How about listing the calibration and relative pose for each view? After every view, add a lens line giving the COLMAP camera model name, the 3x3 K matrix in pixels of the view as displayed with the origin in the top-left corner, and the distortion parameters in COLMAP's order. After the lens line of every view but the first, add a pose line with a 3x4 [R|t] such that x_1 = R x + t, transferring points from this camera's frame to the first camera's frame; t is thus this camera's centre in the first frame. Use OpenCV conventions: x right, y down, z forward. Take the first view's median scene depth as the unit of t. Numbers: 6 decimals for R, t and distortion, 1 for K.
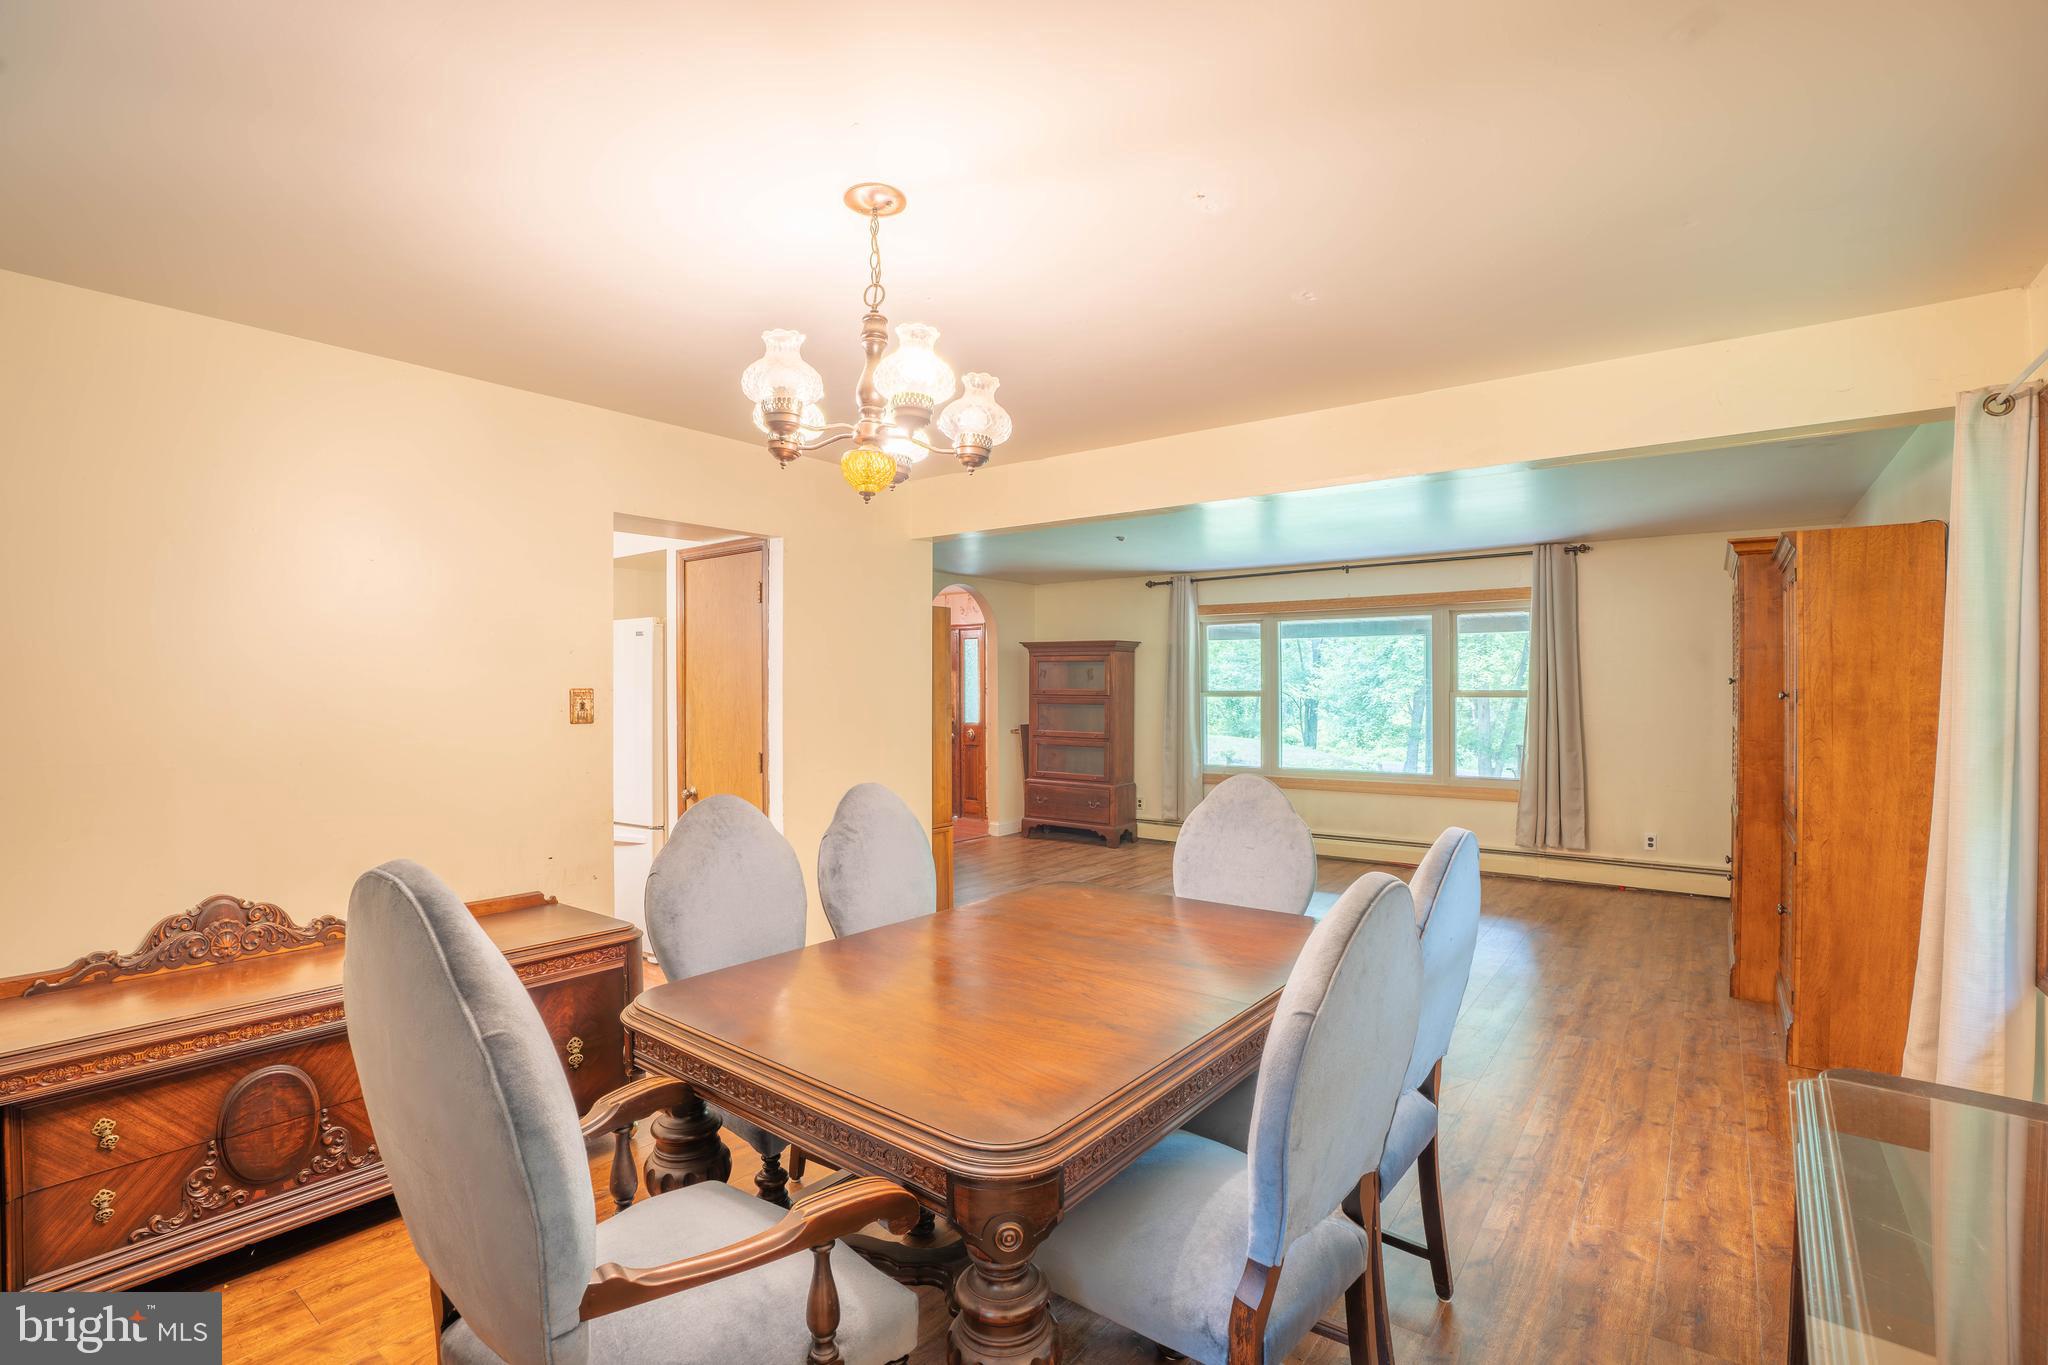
lens RADIAL K [[941.7, 0, 1022.3], [0, 941.7, 674.7], [0, 0, 1]] dist [-0.075050, 0.017567]
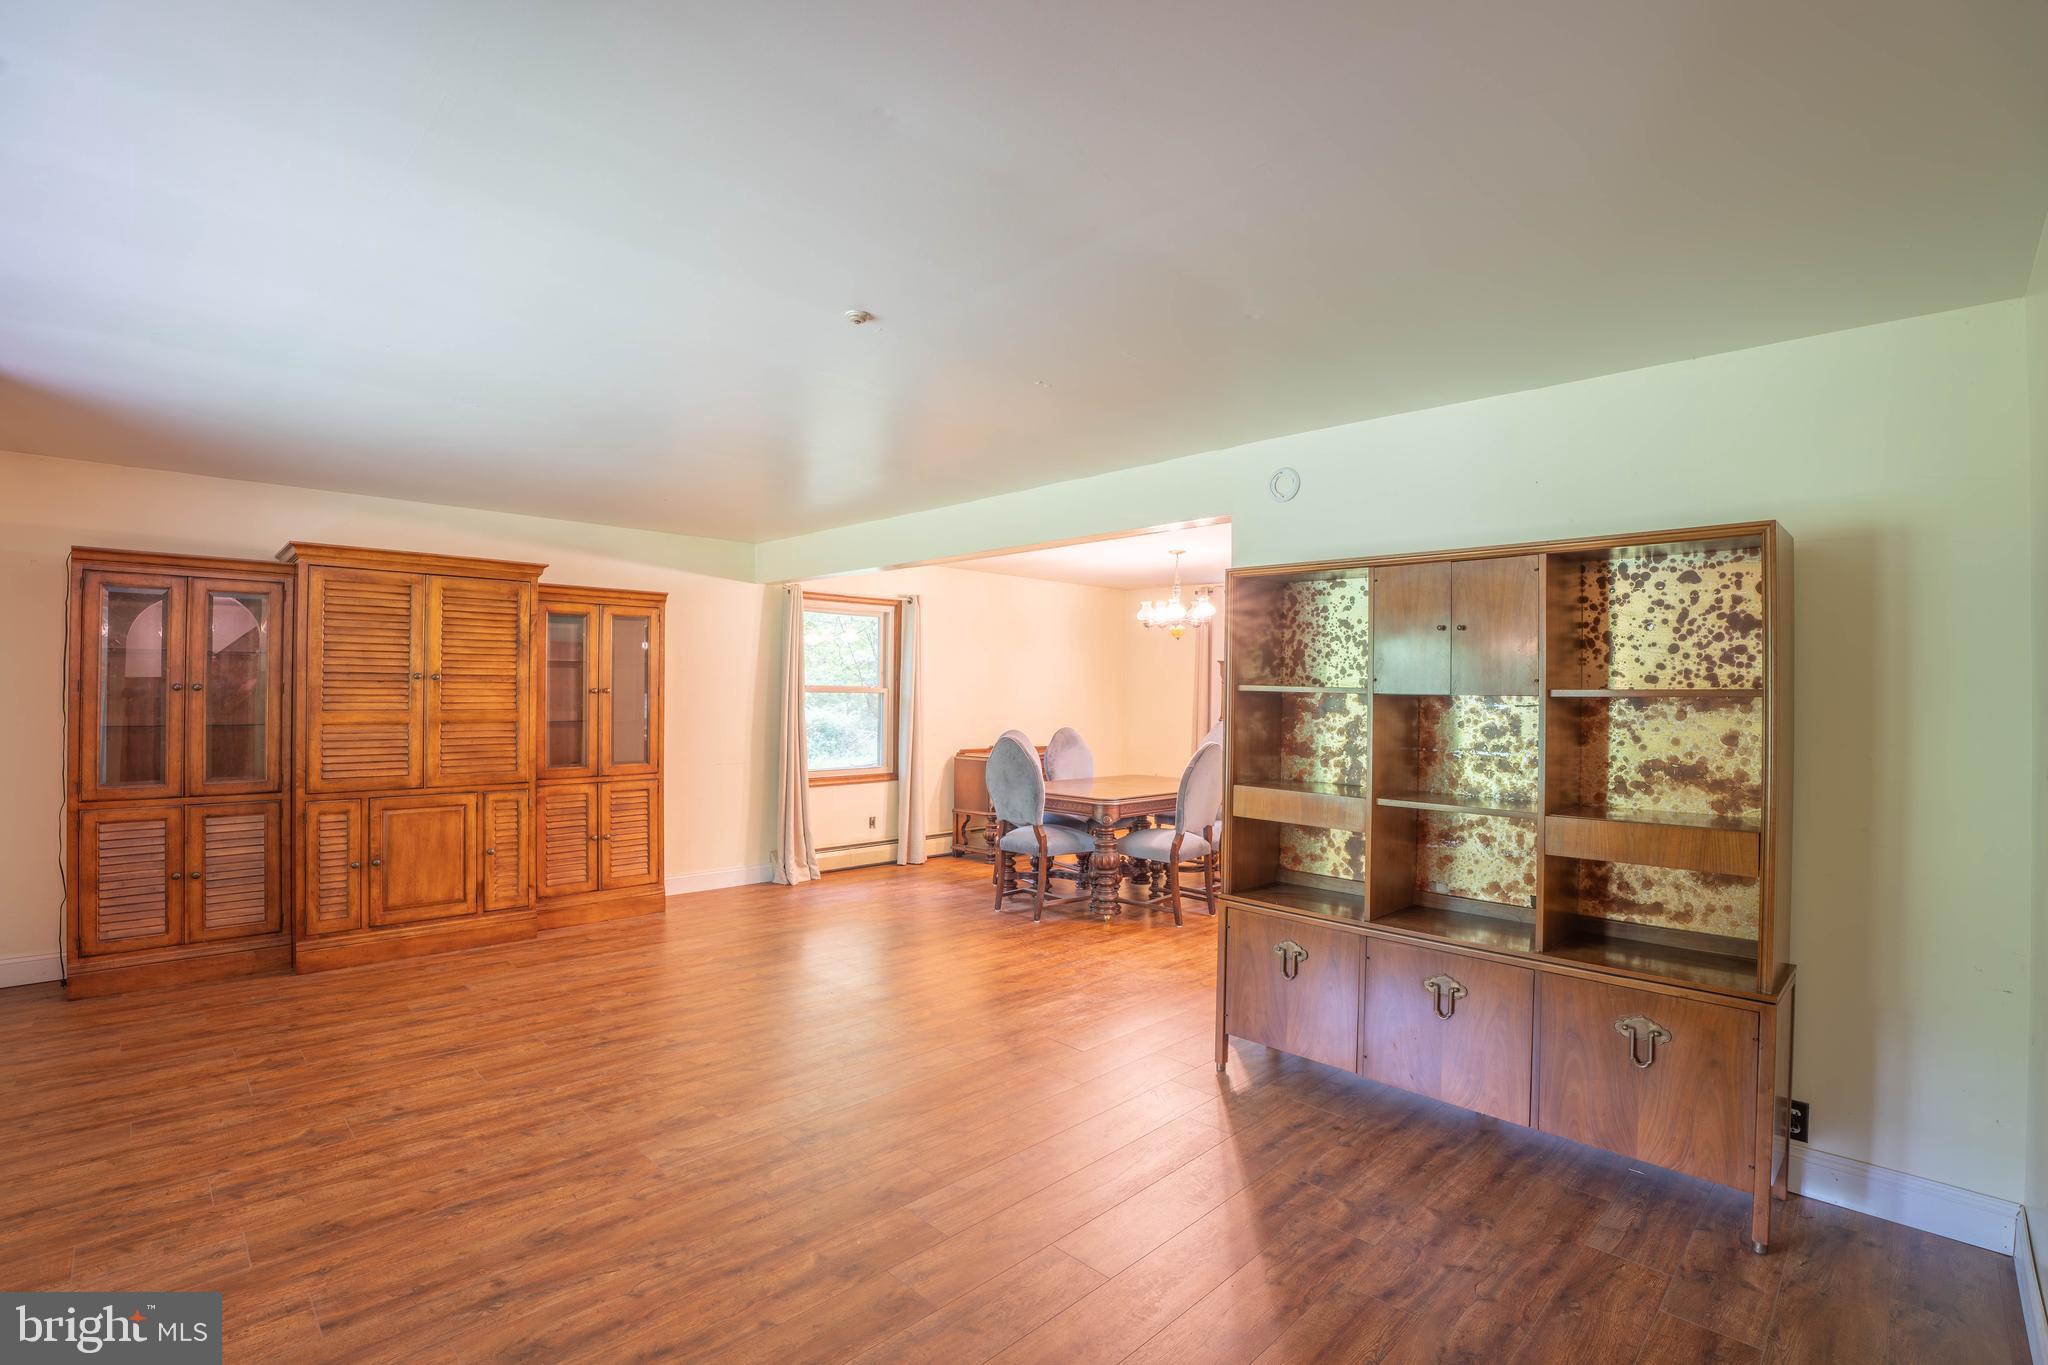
lens RADIAL K [[941.7, 0, 1025.9], [0, 941.7, 687.3], [0, 0, 1]] dist [-0.075050, 0.017567]
pose [[-0.988179, -0.008124, 0.153091, -0.025300], [-0.010642, 0.999821, -0.015640, 0.019255], [-0.152937, -0.017084, -0.988088, 1.186116]]
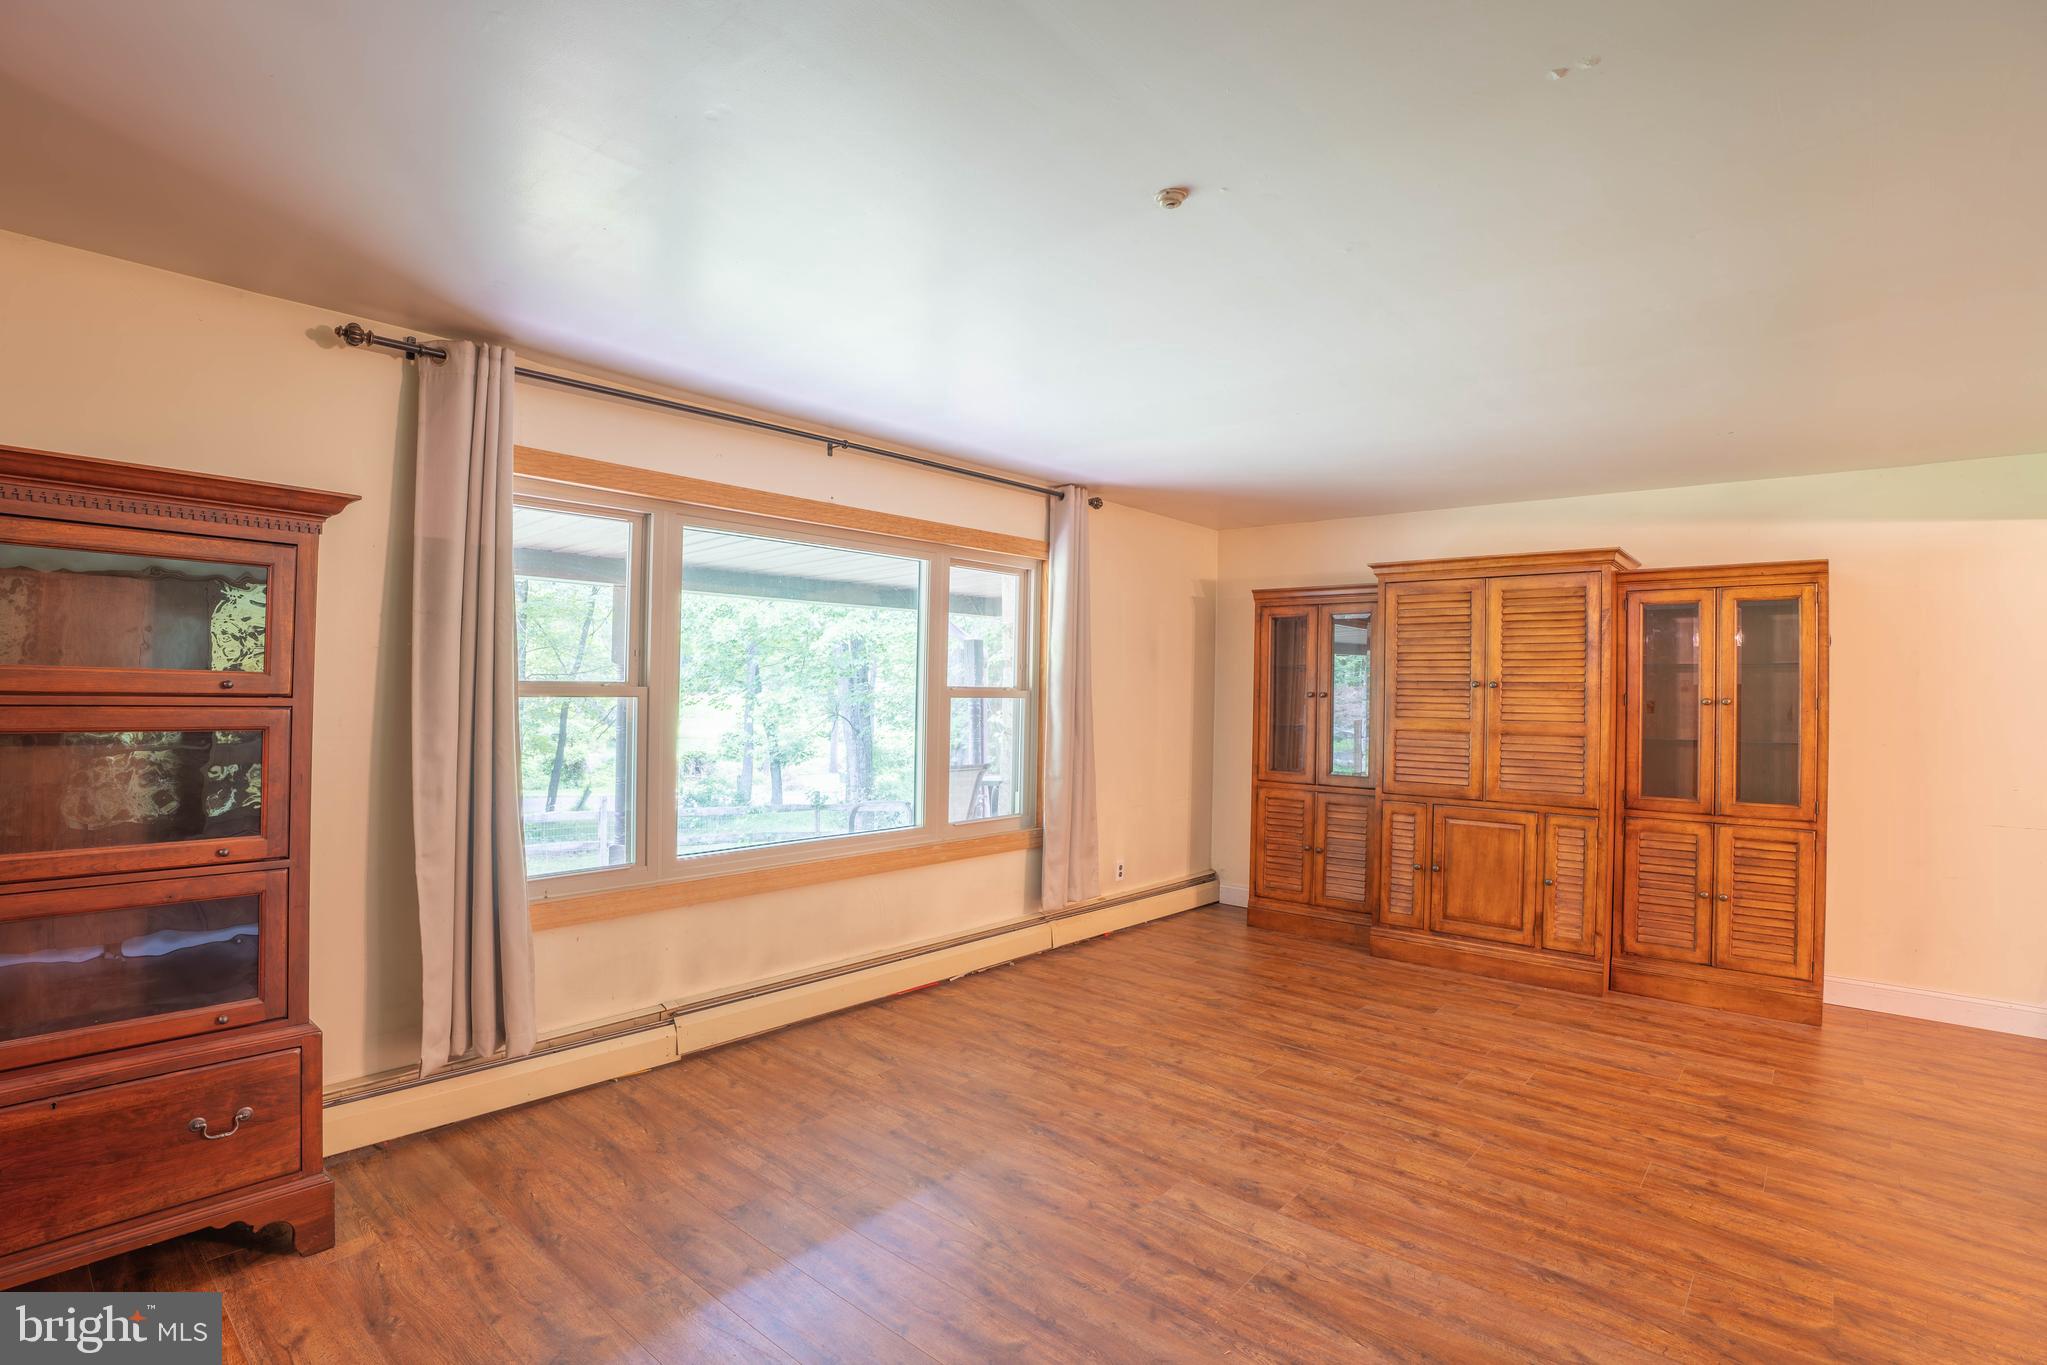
lens RADIAL K [[981.6, 0, 1020.6], [0, 981.6, 687.2], [0, 0, 1]] dist [-0.054966, 0.006679]
pose [[0.089086, 0.004335, 0.996014, -0.187061], [-0.025401, 0.999675, -0.002079, 0.017204], [-0.995700, -0.025115, 0.089167, 0.870888]]
